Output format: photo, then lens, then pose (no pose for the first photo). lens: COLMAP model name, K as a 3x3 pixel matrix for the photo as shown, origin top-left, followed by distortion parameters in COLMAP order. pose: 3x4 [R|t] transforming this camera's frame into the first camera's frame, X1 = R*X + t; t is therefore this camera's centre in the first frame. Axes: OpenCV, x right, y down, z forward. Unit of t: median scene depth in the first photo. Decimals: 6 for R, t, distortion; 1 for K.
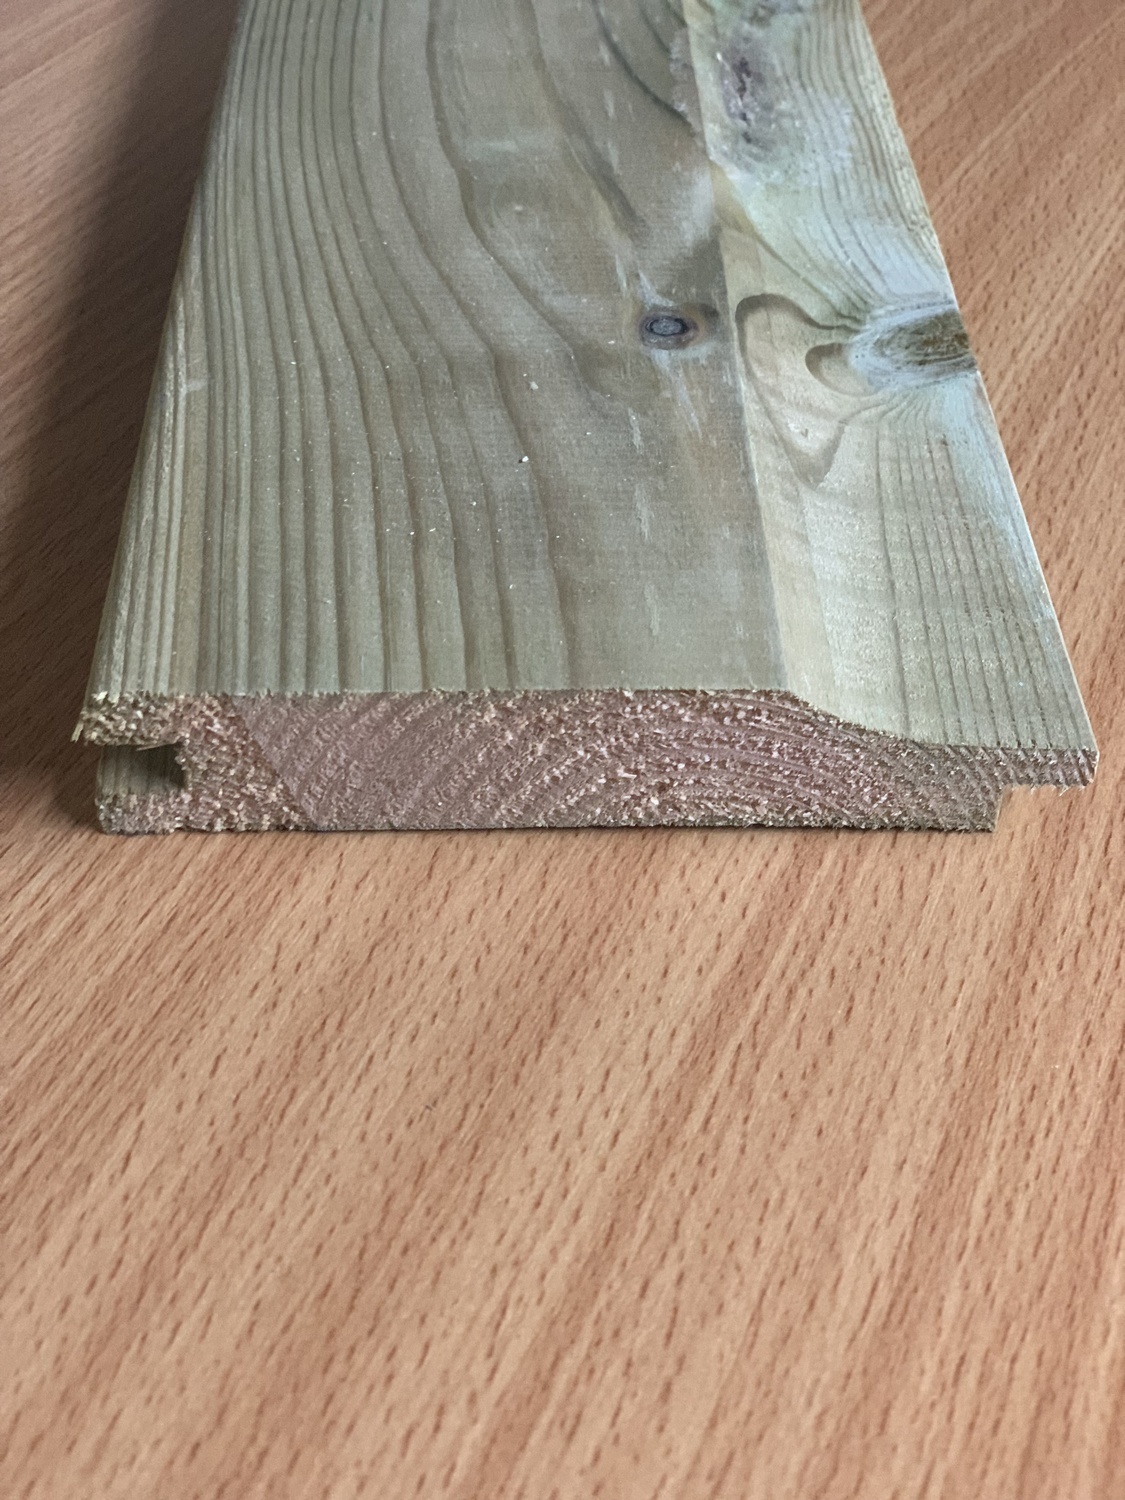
lens RADIAL K [[2360.5, 0, 575.4], [0, 2360.5, 752.0], [0, 0, 1]] dist [-0.039577, 0.000000]
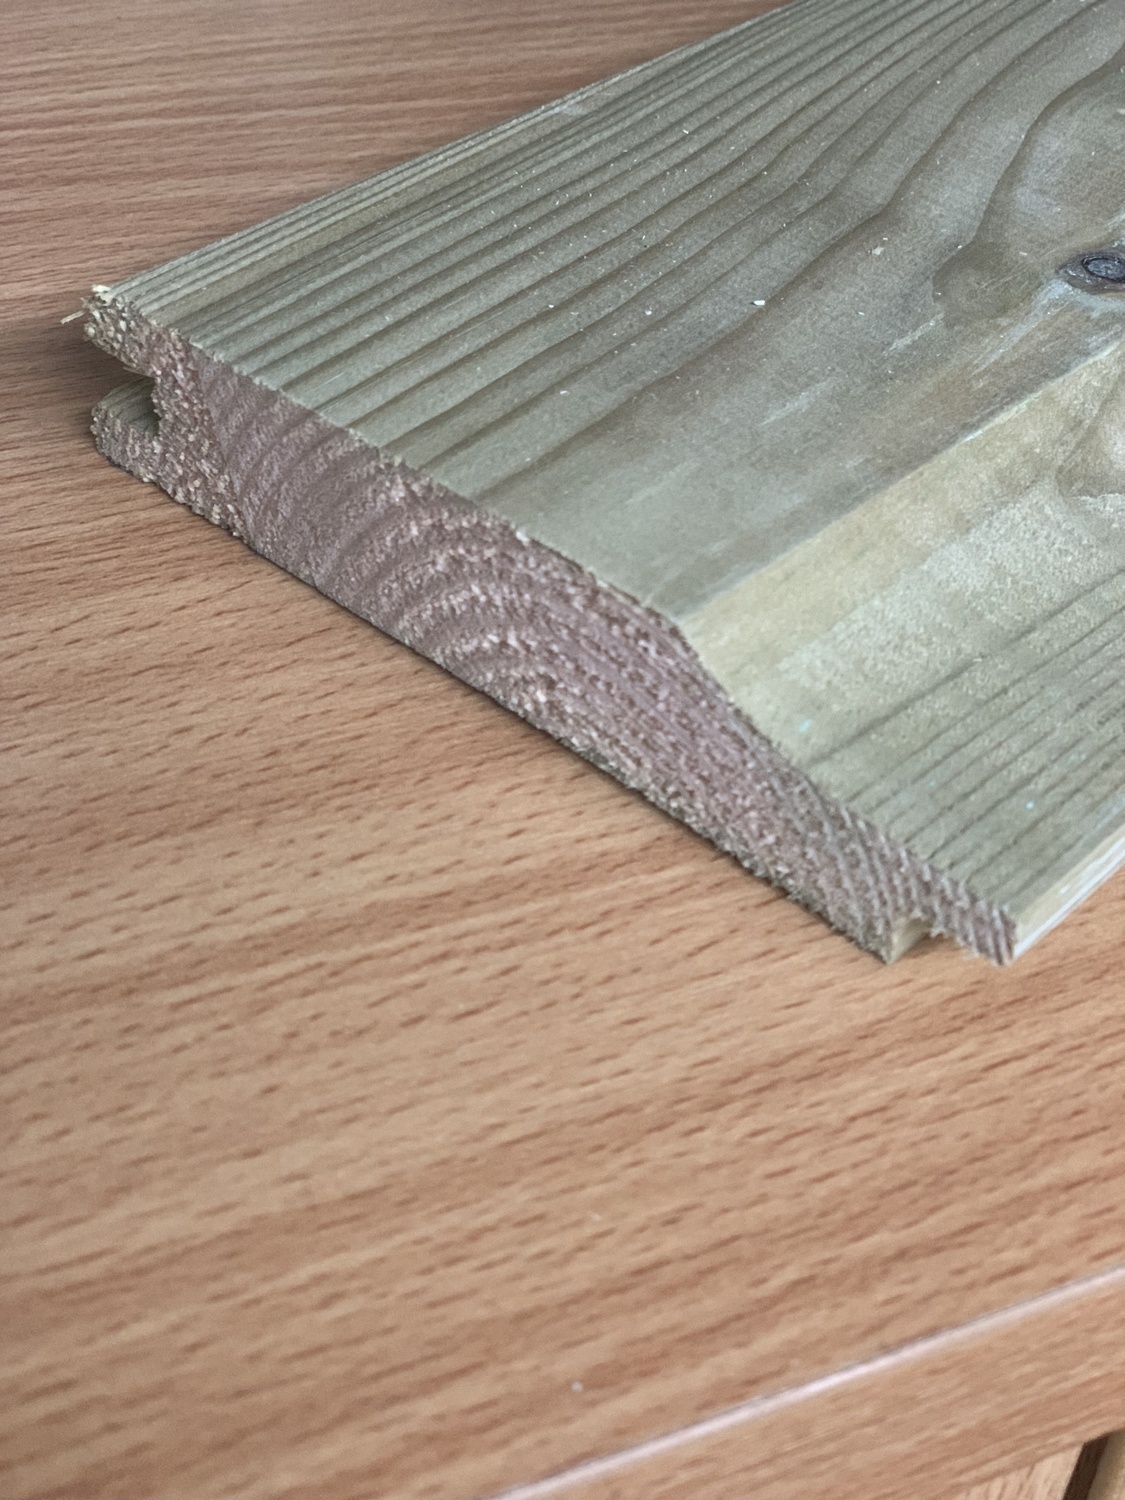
lens RADIAL K [[2360.5, 0, 560.6], [0, 2360.5, 745.9], [0, 0, 1]] dist [-0.039577, 0.000000]
pose [[0.715558, 0.469328, -0.517404, 0.467638], [-0.480631, 0.868270, 0.122890, -0.066773], [0.506922, 0.160746, 0.846871, 0.353619]]
